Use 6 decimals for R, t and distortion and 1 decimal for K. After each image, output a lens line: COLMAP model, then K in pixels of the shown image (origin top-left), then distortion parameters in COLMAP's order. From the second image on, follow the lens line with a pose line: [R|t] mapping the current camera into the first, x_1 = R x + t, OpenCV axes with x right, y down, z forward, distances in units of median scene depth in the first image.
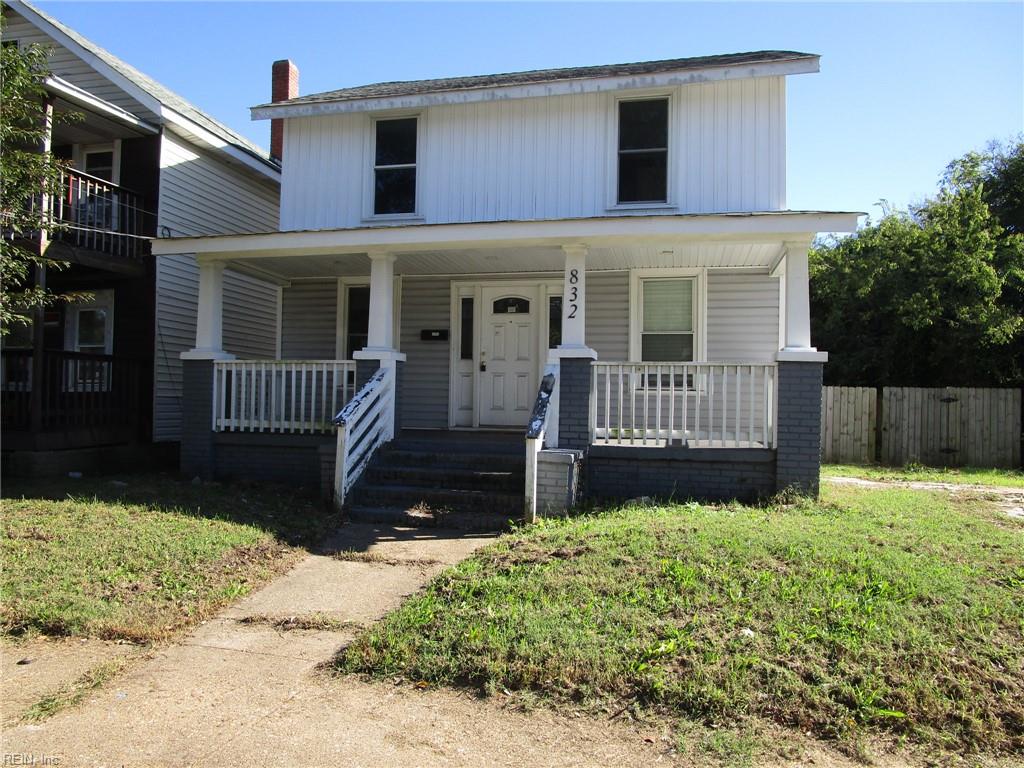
lens RADIAL K [[729.3, 0, 512.0], [0, 729.3, 384.0], [0, 0, 1]] dist [-0.013518, -0.001130]
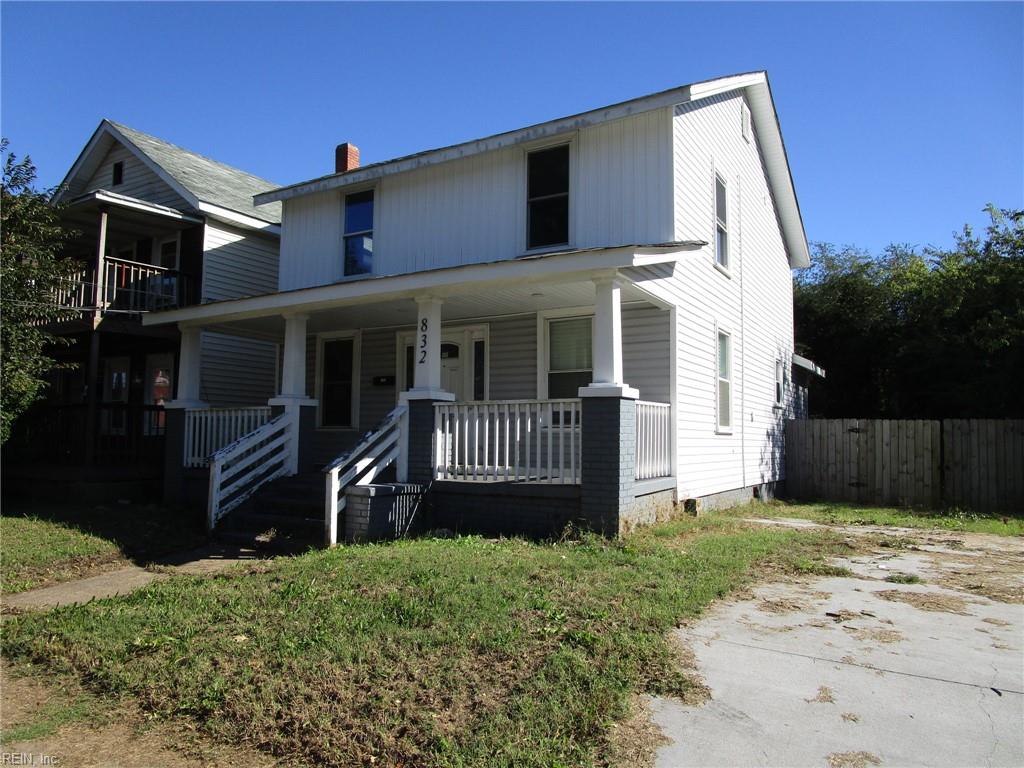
lens RADIAL K [[729.3, 0, 512.0], [0, 729.3, 384.0], [0, 0, 1]] dist [0.004634, -0.040332]
pose [[0.951602, -0.032846, -0.305572, 0.439563], [0.016333, 0.998272, -0.056439, 0.003803], [0.306898, 0.048716, 0.950495, 0.006051]]
